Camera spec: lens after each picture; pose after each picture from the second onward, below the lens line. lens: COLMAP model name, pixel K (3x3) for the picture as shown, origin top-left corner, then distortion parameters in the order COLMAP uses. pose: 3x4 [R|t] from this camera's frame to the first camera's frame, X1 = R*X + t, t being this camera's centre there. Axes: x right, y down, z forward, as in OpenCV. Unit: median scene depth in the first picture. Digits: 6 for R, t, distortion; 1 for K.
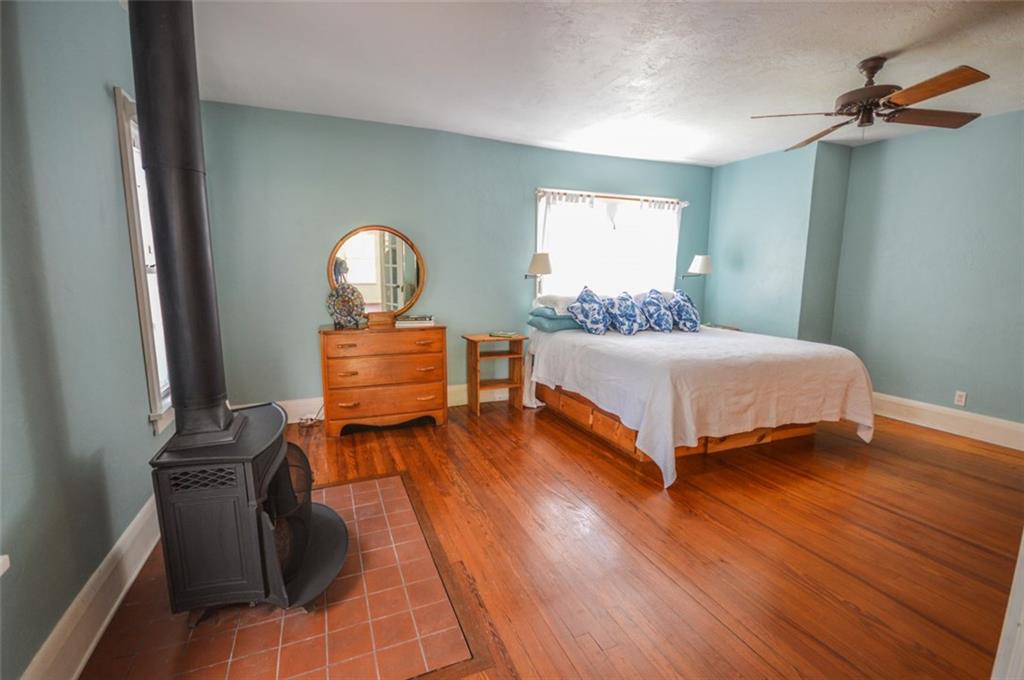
lens RADIAL K [[453.8, 0, 512.0], [0, 453.8, 340.0], [0, 0, 1]] dist [0.015371, -0.012668]
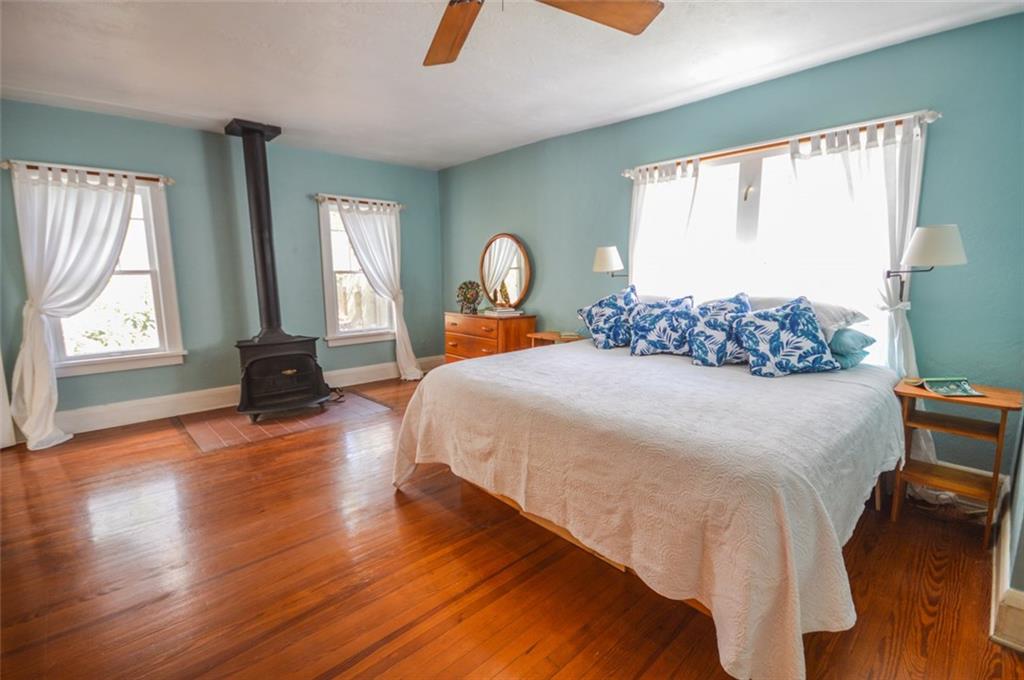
lens RADIAL K [[453.8, 0, 512.0], [0, 453.8, 340.0], [0, 0, 1]] dist [0.015371, -0.012668]
pose [[0.355371, 0.131596, -0.925416, 0.827408], [-0.127378, 0.987622, 0.091527, -0.073278], [0.926006, 0.085352, 0.367734, 0.533976]]
